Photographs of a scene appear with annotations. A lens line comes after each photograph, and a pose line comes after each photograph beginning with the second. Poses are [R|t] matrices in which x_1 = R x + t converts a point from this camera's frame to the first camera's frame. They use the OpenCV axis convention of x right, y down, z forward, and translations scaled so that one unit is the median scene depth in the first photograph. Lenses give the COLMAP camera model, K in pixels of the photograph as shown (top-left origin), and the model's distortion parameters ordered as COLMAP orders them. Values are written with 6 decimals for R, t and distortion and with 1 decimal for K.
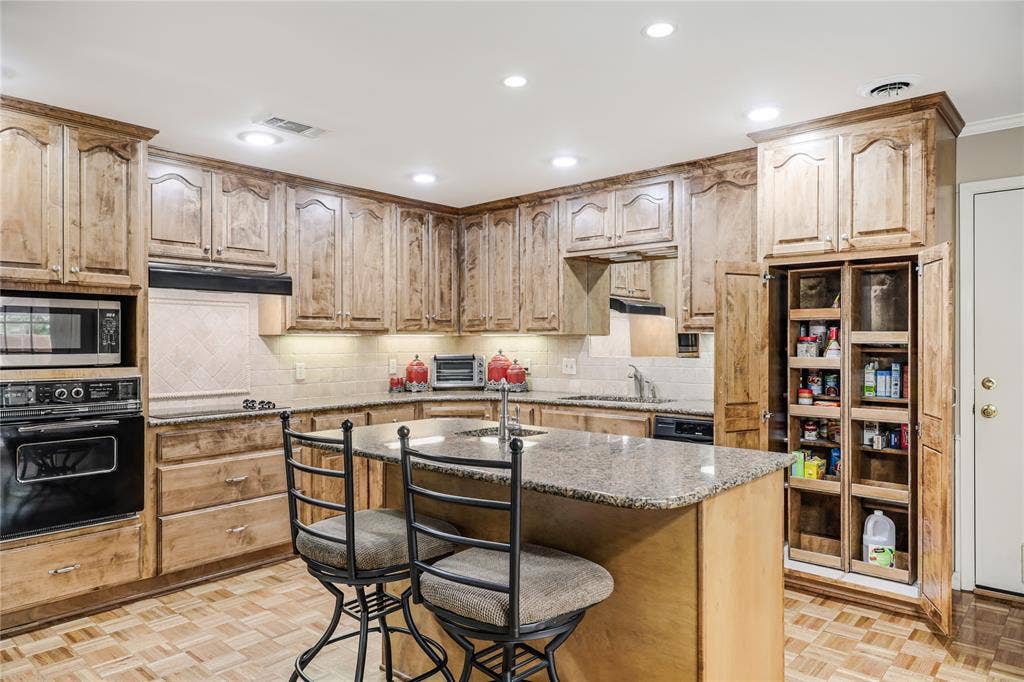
lens RADIAL K [[450.6, 0, 512.0], [0, 450.6, 341.0], [0, 0, 1]] dist [0.002768, 0.000030]
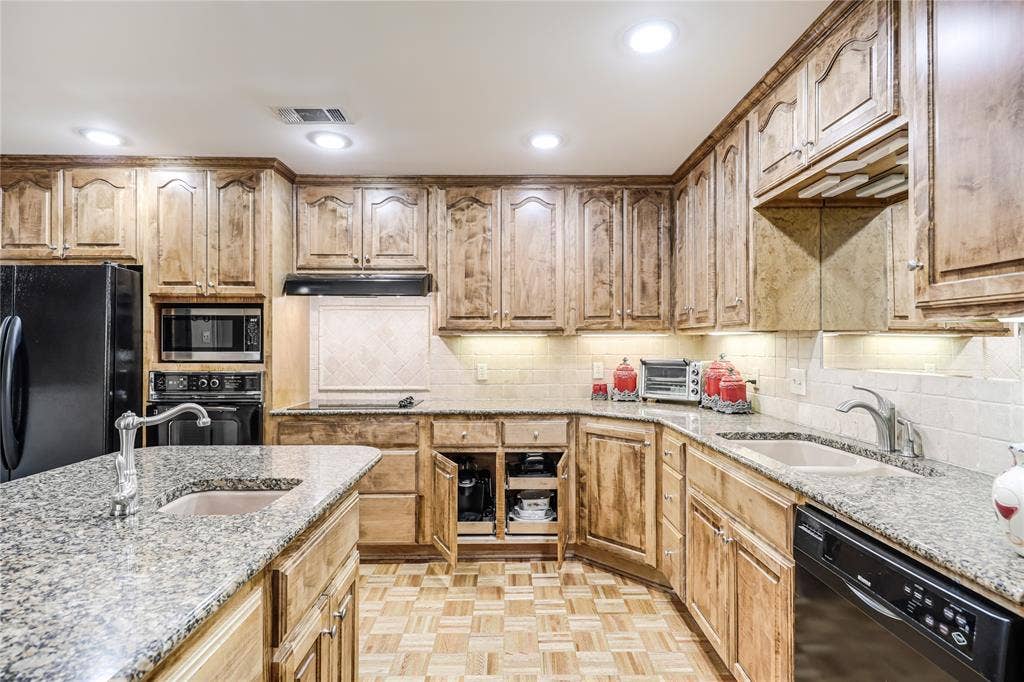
lens RADIAL K [[450.6, 0, 512.0], [0, 450.6, 341.0], [0, 0, 1]] dist [0.002768, 0.000030]
pose [[0.774849, -0.001905, -0.632143, 0.273512], [0.000465, 0.999997, -0.002444, 0.001308], [0.632146, 0.001600, 0.774848, 0.330525]]
